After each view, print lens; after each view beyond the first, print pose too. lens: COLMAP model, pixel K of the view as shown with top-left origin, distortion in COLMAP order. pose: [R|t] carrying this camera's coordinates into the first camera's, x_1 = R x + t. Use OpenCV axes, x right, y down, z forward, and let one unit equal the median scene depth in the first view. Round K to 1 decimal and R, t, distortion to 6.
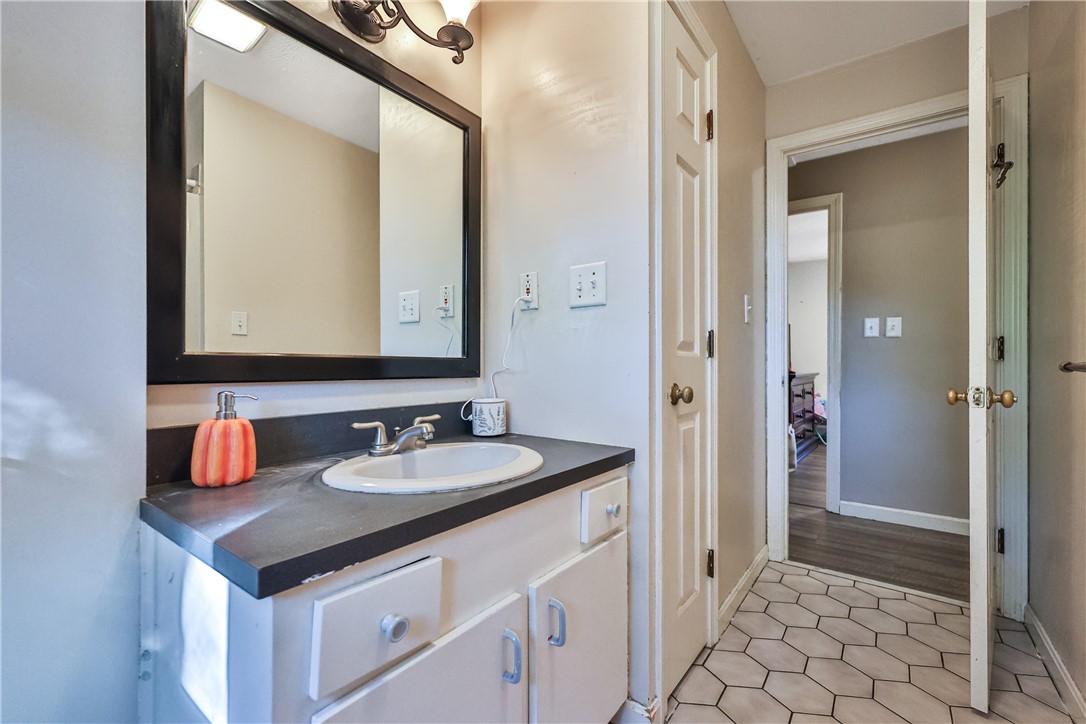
lens RADIAL K [[472.8, 0, 543.0], [0, 472.8, 362.0], [0, 0, 1]] dist [0.000028, 0.000090]
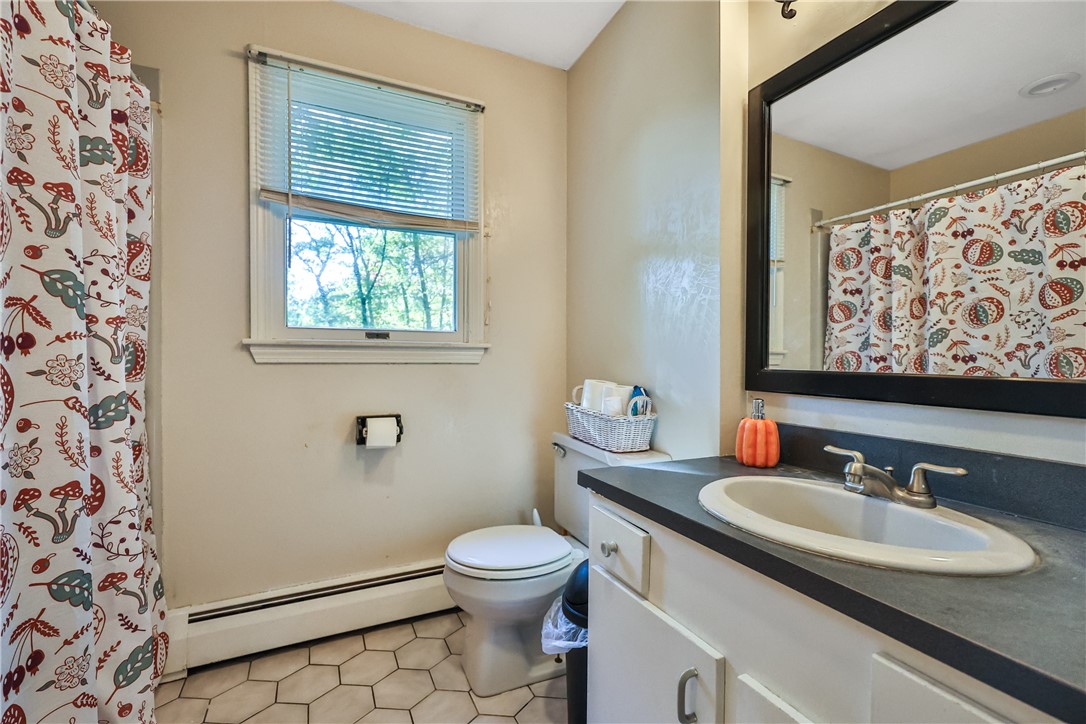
lens RADIAL K [[472.8, 0, 543.0], [0, 472.8, 362.0], [0, 0, 1]] dist [0.000028, 0.000090]
pose [[-0.451970, 0.007220, -0.892004, 0.849664], [-0.005216, 0.999929, 0.010737, -0.056737], [0.892018, 0.009505, -0.451901, 1.079788]]
